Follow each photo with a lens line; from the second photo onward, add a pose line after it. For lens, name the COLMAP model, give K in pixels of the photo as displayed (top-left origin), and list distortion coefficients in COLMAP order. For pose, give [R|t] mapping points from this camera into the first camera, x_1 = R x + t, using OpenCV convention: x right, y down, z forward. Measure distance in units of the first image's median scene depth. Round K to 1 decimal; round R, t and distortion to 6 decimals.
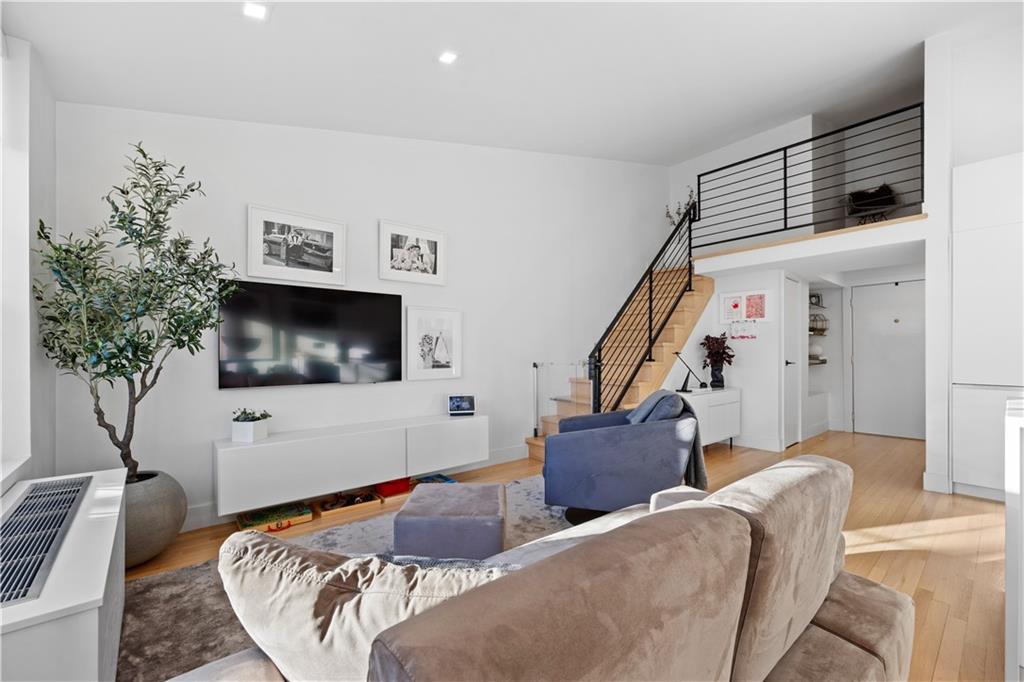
lens RADIAL K [[413.2, 0, 505.1], [0, 413.2, 349.3], [0, 0, 1]] dist [0.000442, -0.000207]
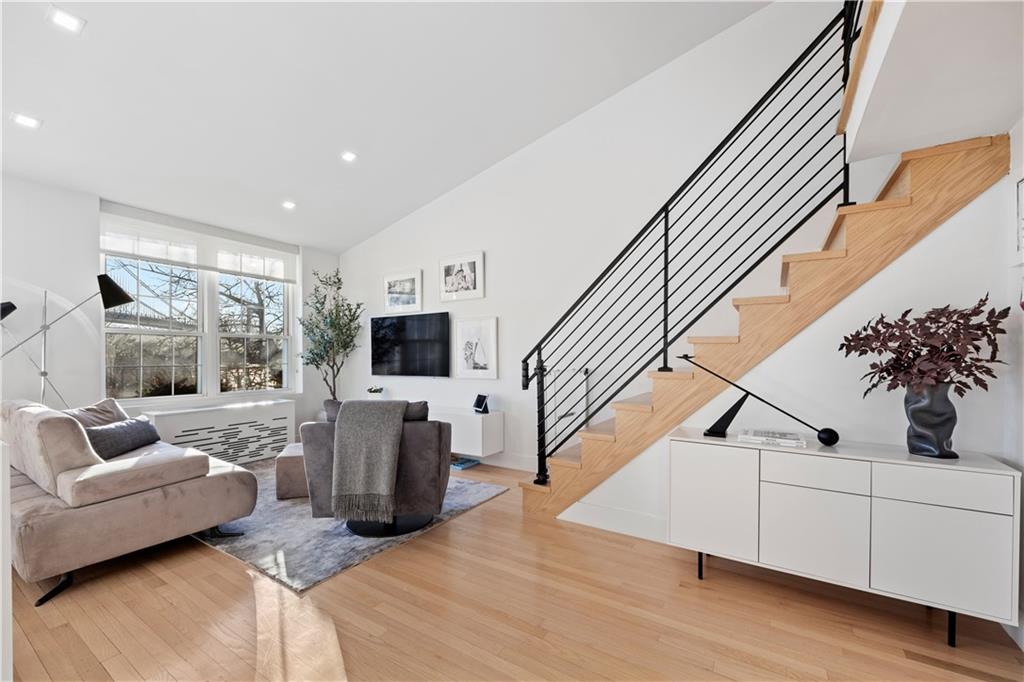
lens RADIAL K [[415.3, 0, 512.9], [0, 415.3, 360.0], [0, 0, 1]] dist [-0.000215, -0.000075]
pose [[0.320983, 0.008645, -0.947045, 1.001375], [0.005435, 0.999925, 0.010970, 0.006850], [0.947069, -0.008669, 0.320912, 0.732463]]
